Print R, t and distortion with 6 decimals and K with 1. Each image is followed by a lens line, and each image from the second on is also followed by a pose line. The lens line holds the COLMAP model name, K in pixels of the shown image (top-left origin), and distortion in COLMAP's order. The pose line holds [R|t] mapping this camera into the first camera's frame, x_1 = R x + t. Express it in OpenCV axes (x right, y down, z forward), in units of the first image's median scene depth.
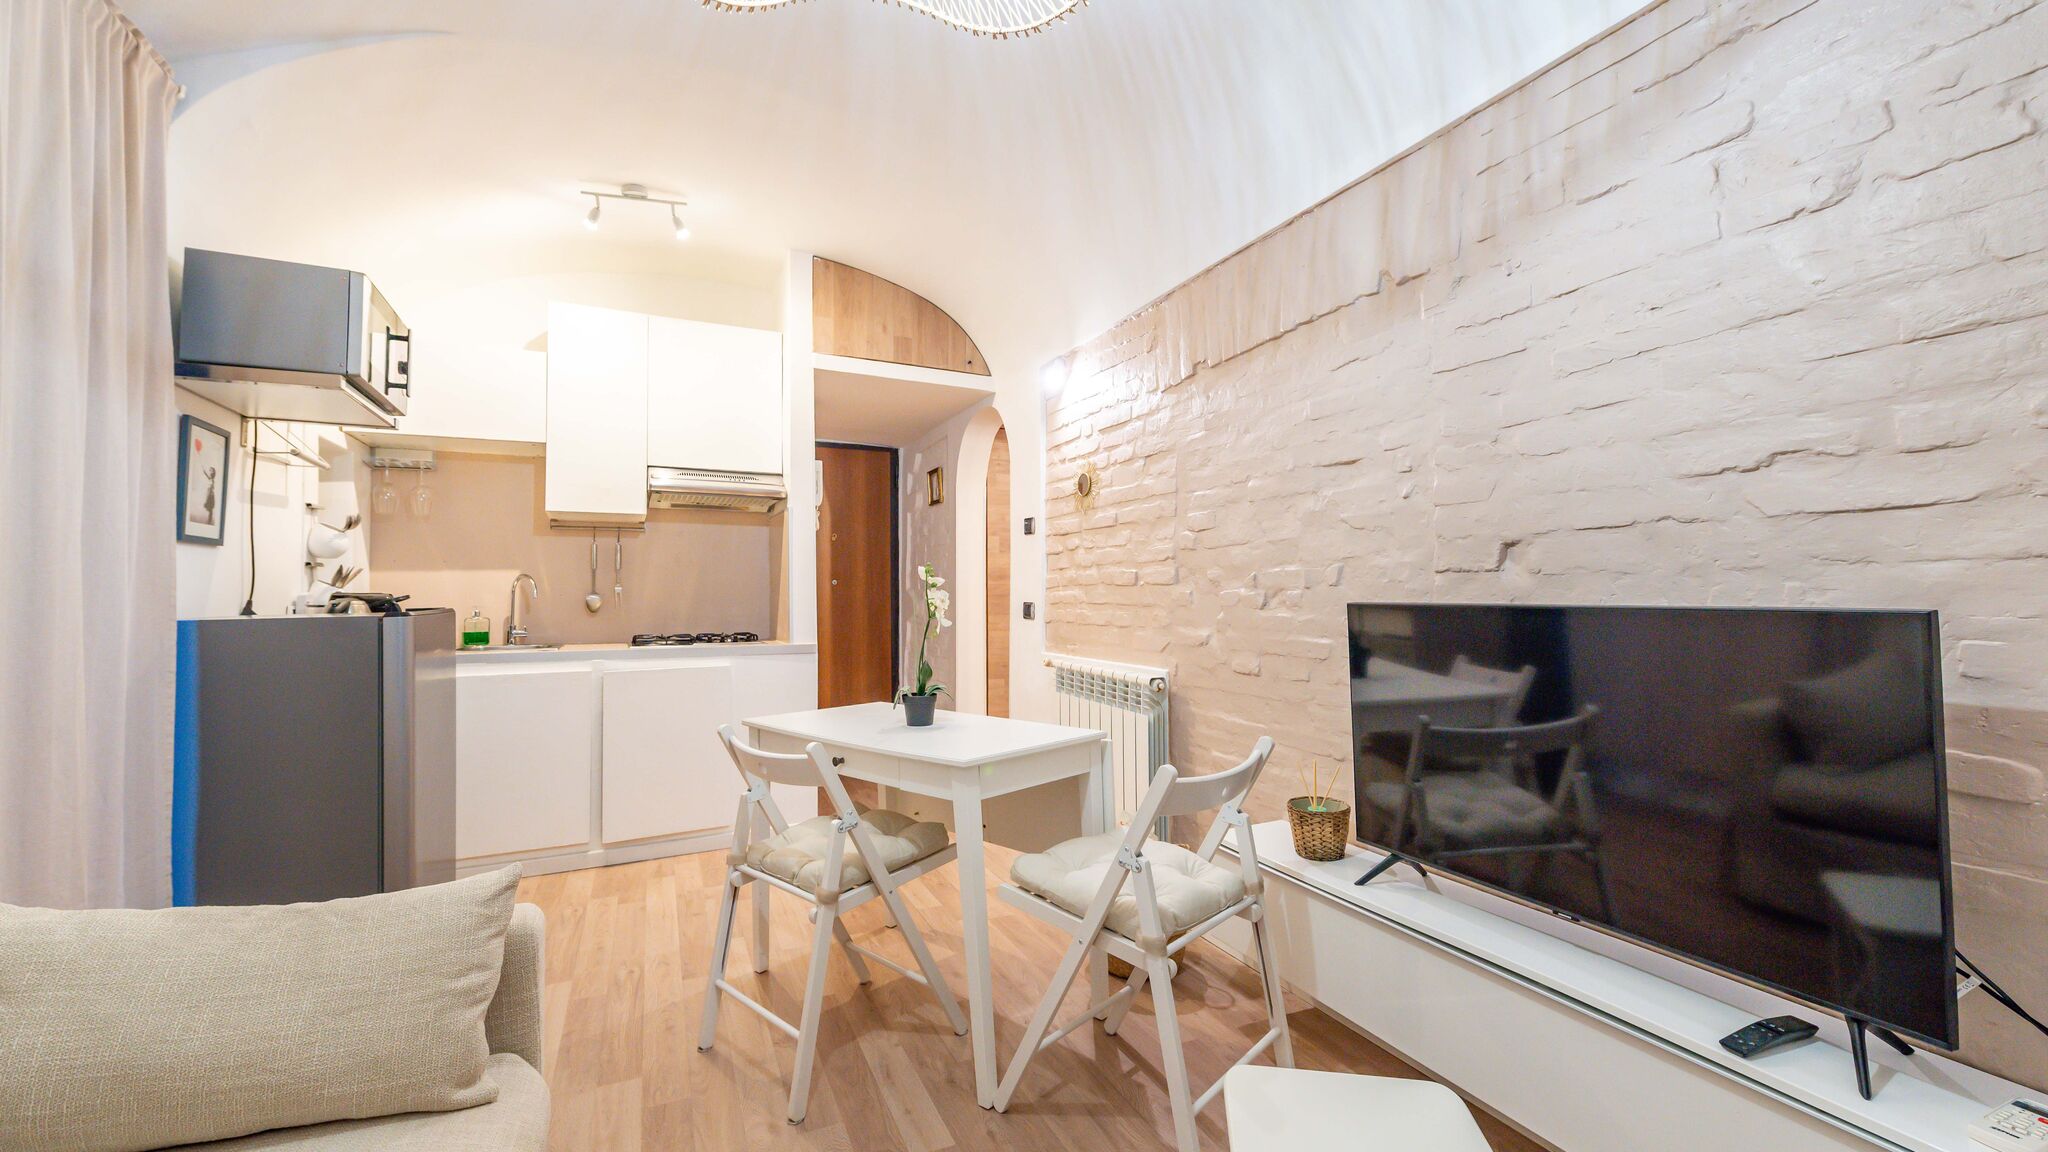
lens RADIAL K [[816.4, 0, 1045.1], [0, 816.4, 586.2], [0, 0, 1]] dist [0.009154, -0.000076]
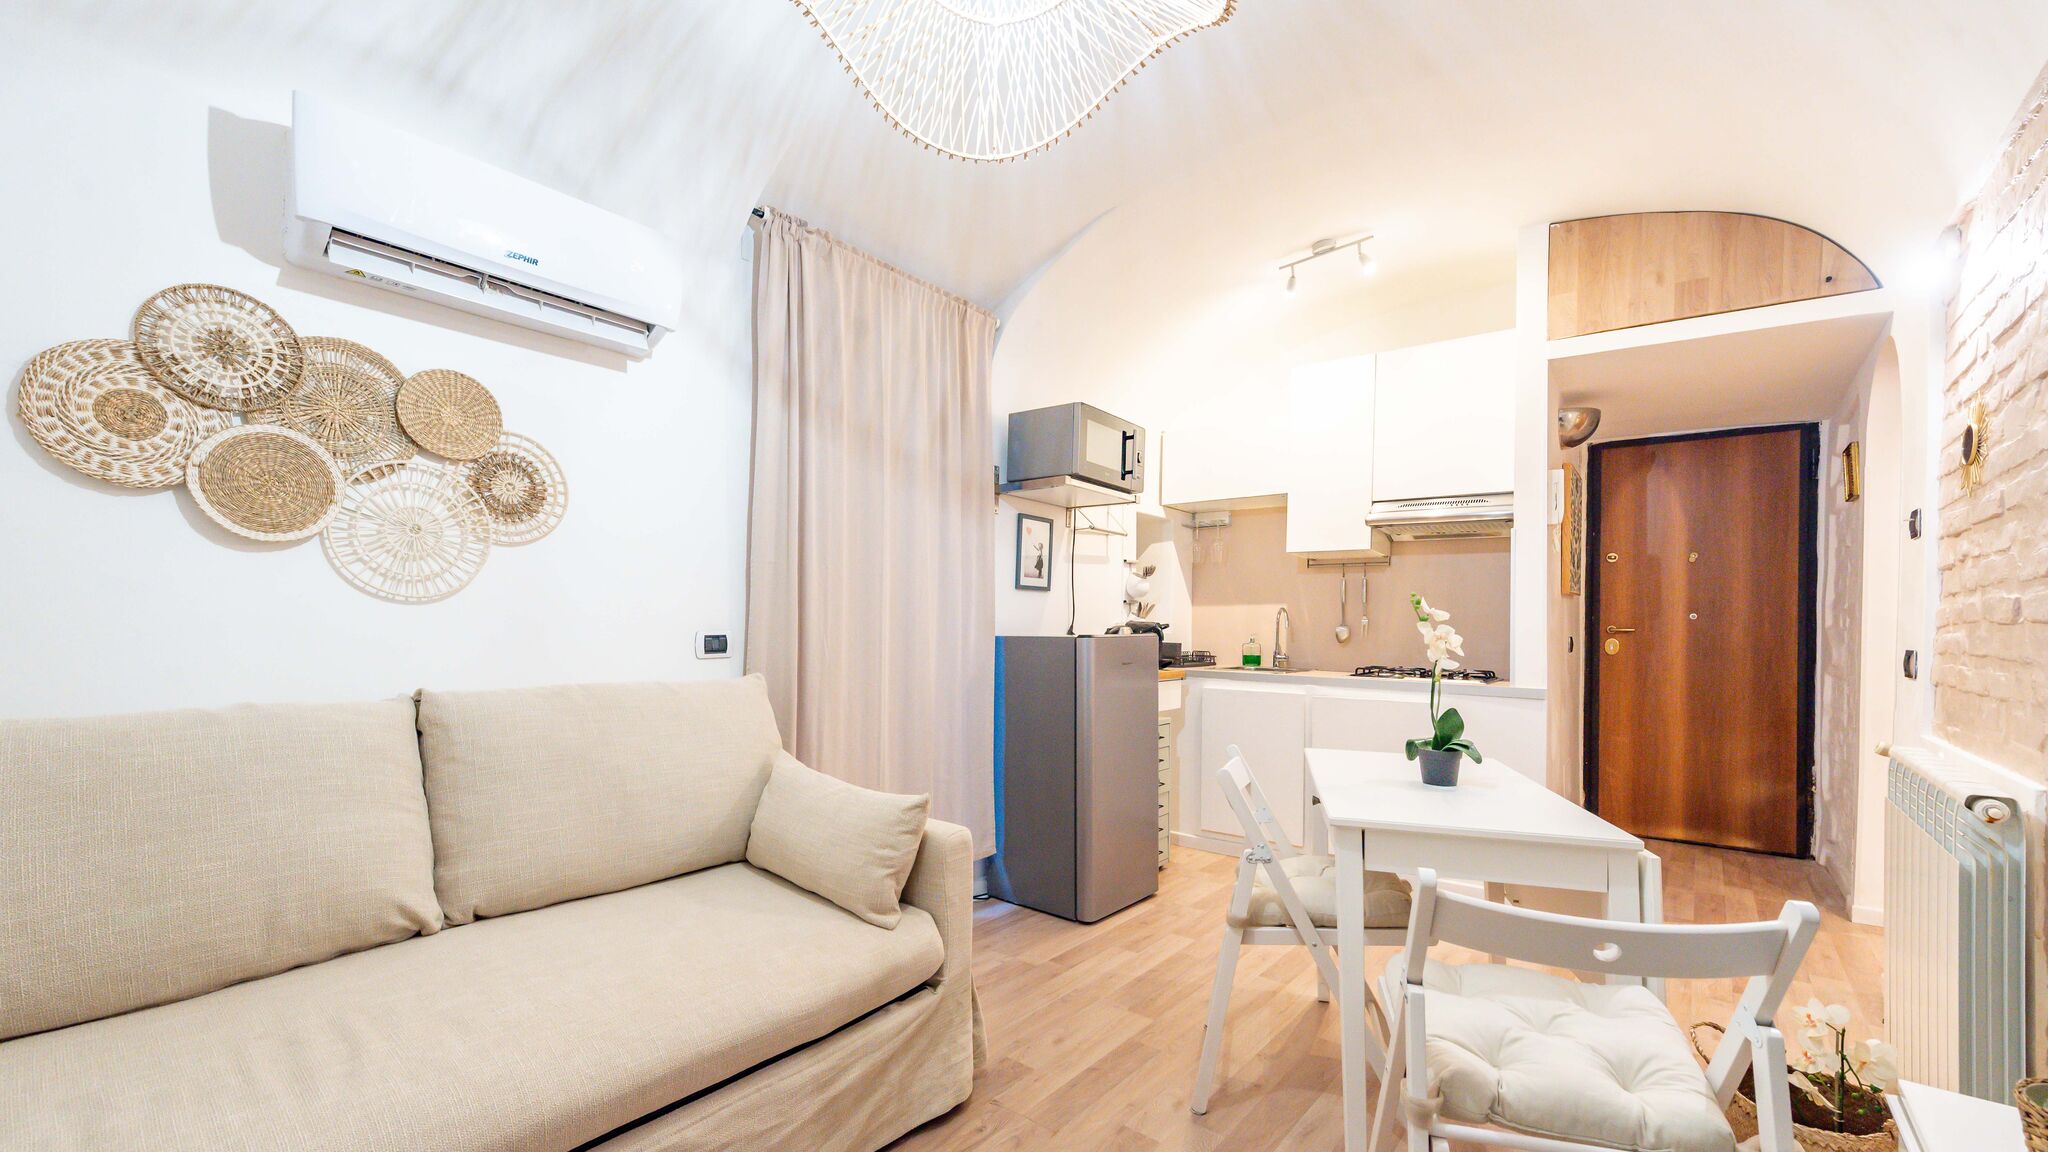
lens RADIAL K [[831.5, 0, 1030.3], [0, 831.5, 644.8], [0, 0, 1]] dist [0.000694, -0.000165]
pose [[0.438149, 0.035090, -0.898217, 0.287849], [-0.008572, 0.999355, 0.034860, -0.000324], [0.898862, -0.007575, 0.438167, 0.164440]]
